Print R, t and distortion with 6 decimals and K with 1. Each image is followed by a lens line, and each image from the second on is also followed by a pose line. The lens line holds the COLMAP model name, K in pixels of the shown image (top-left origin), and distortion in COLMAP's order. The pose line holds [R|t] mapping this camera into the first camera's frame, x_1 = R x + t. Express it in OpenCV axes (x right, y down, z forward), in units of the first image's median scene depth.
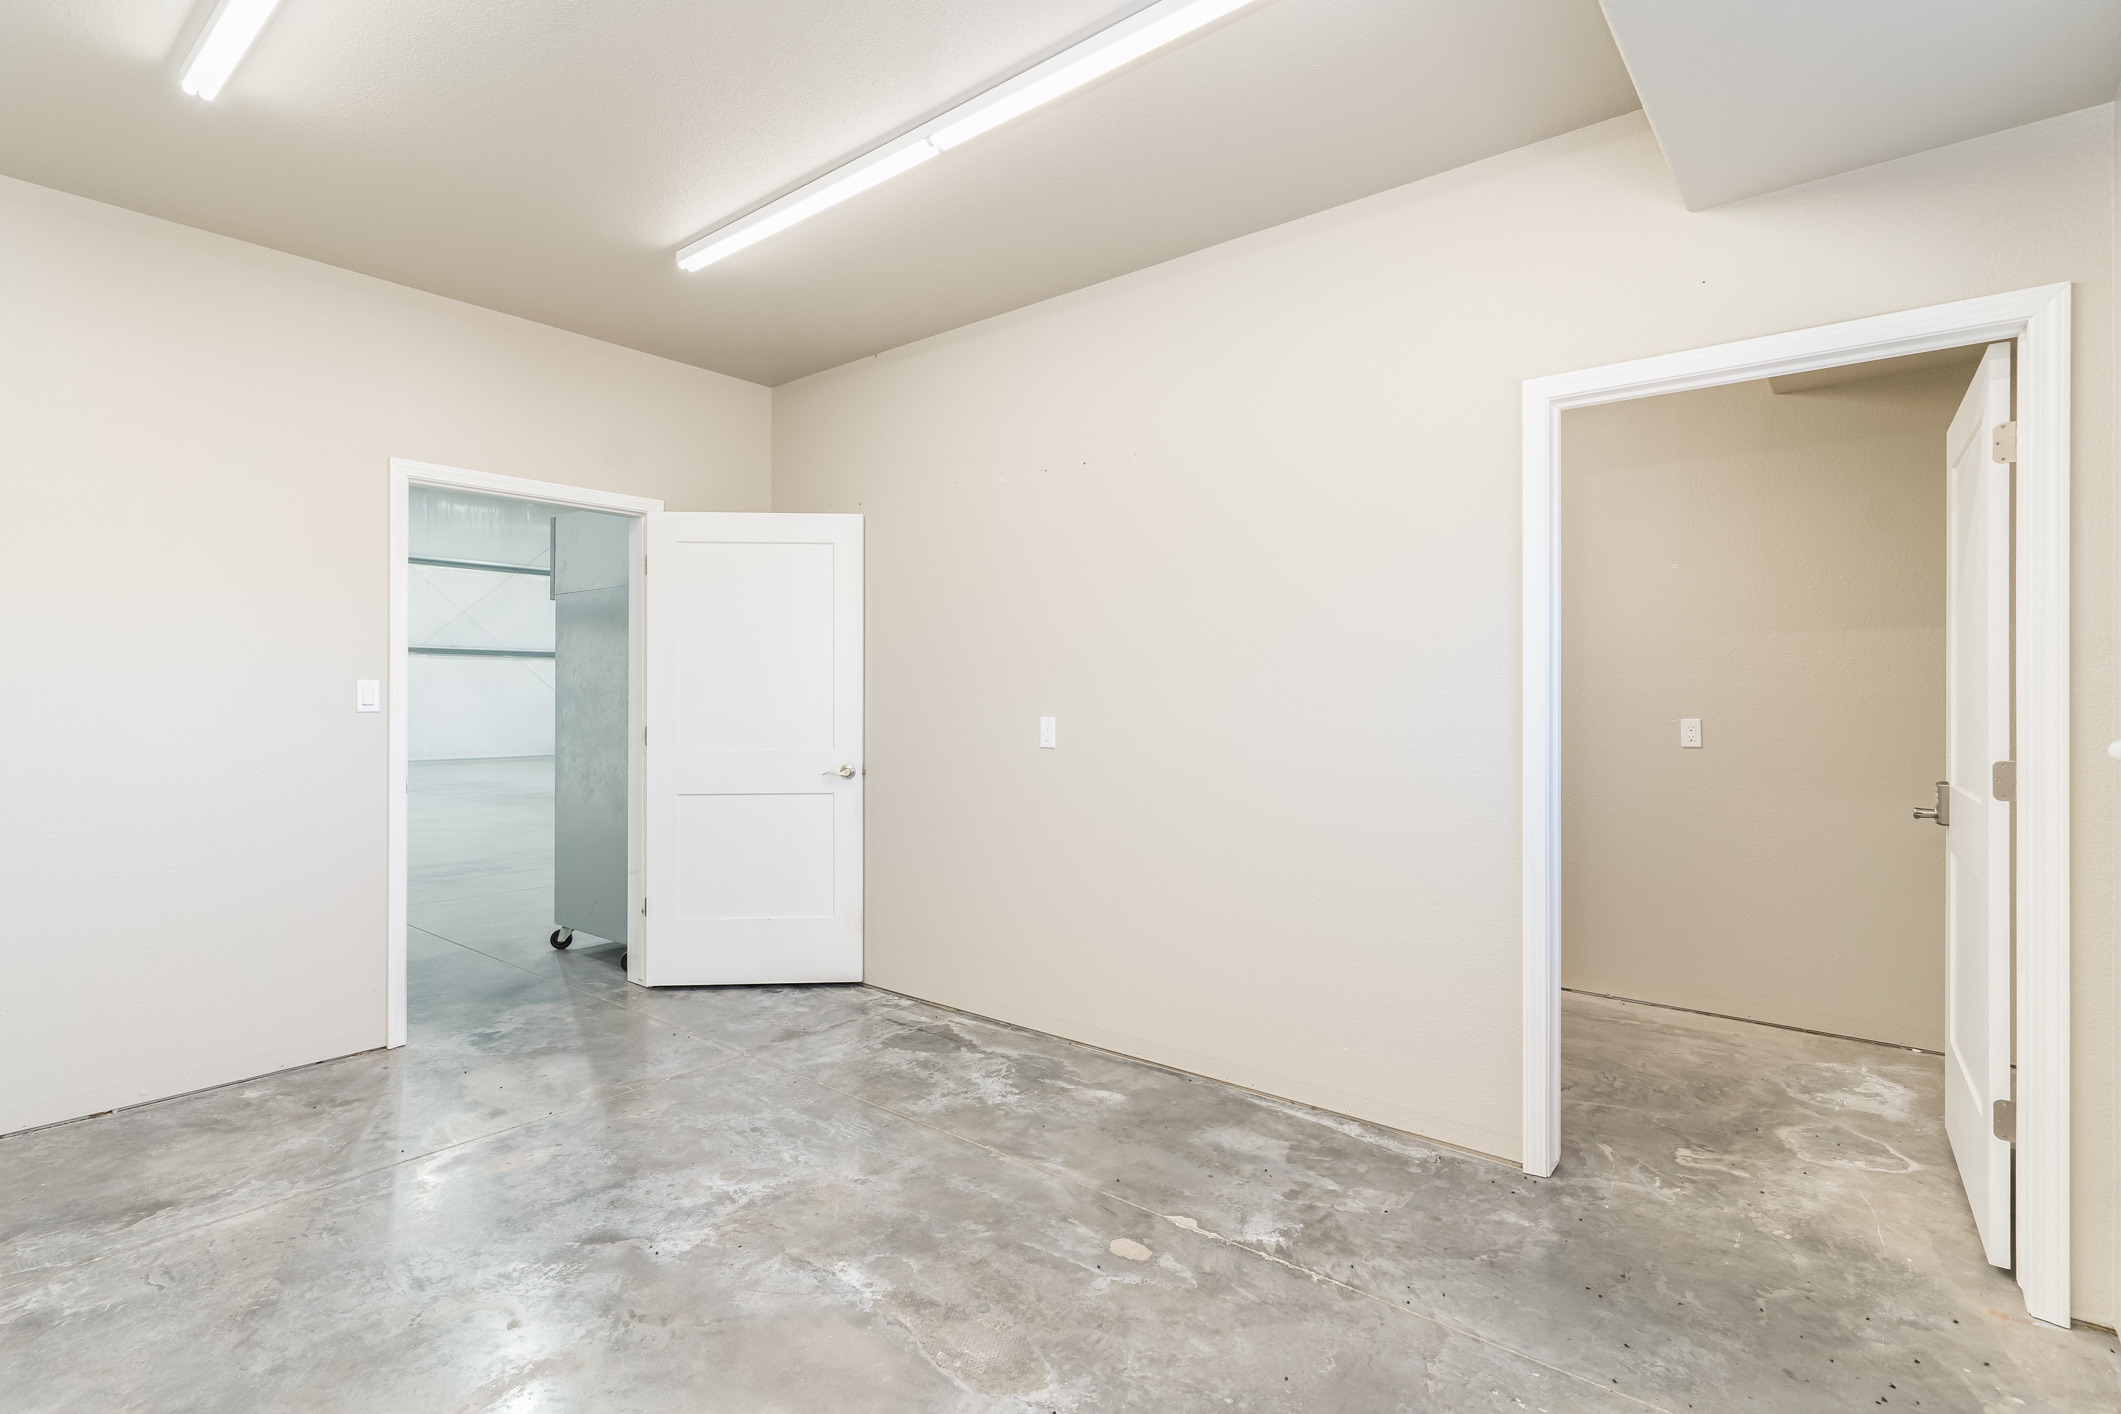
lens RADIAL K [[1022.8, 0, 1052.7], [0, 1022.8, 693.1], [0, 0, 1]] dist [0.001382, 0.000007]
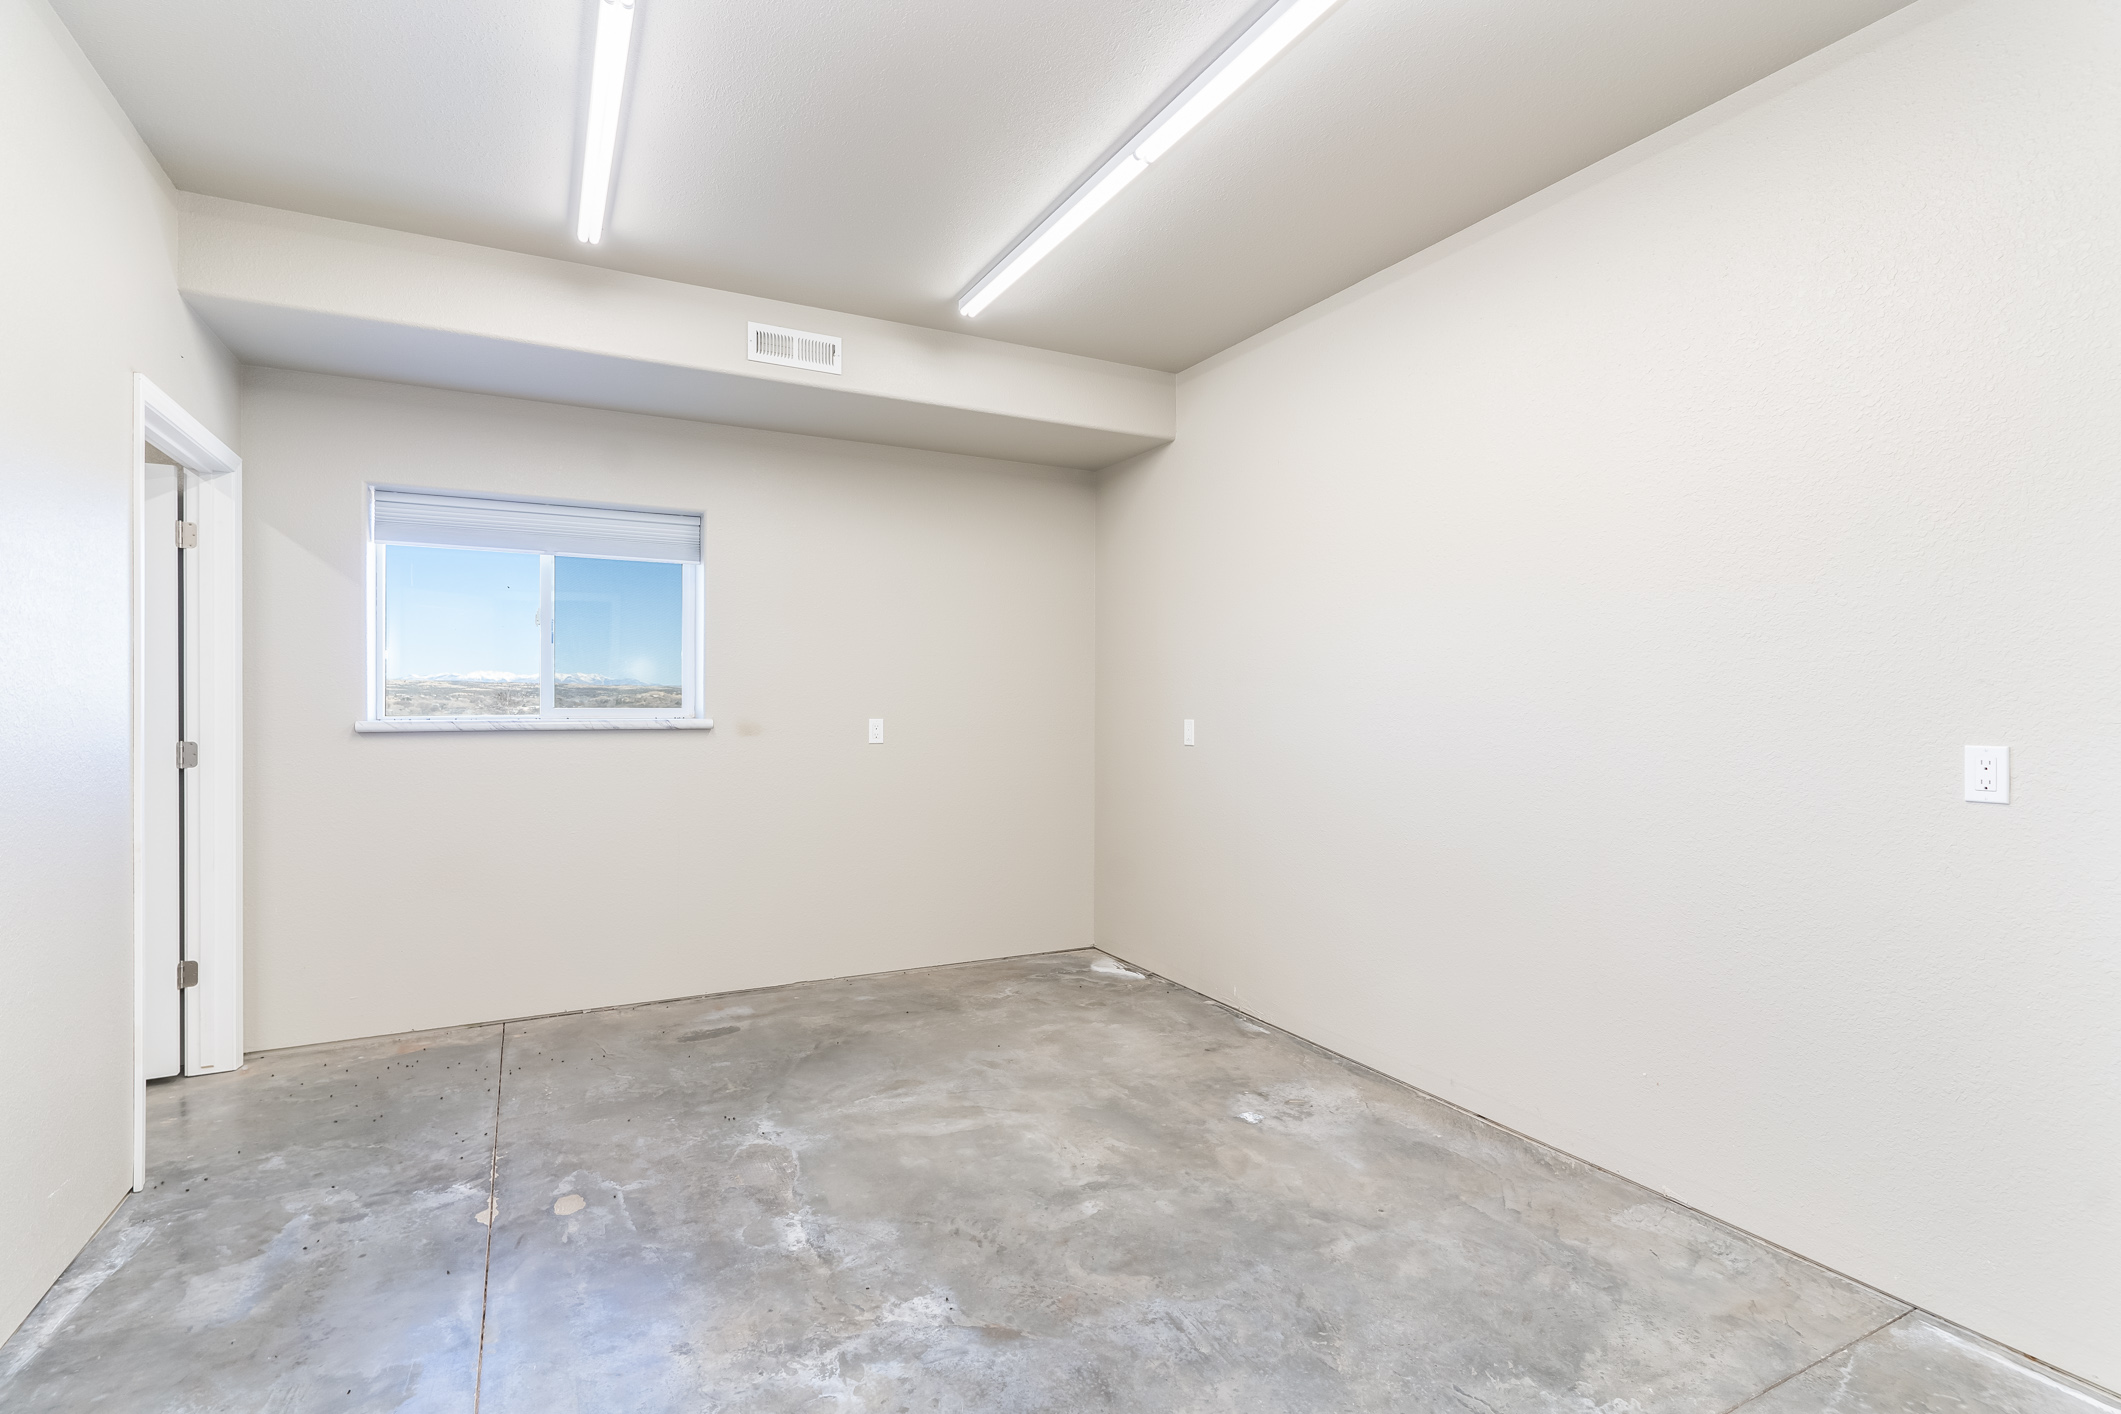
lens RADIAL K [[1036.9, 0, 1031.6], [0, 1036.9, 704.8], [0, 0, 1]] dist [0.000630, -0.000131]
pose [[-0.912972, -0.004882, 0.407993, -0.833721], [-0.005829, 0.999982, -0.001078, 0.002174], [-0.407980, -0.003363, -0.912985, 1.818595]]
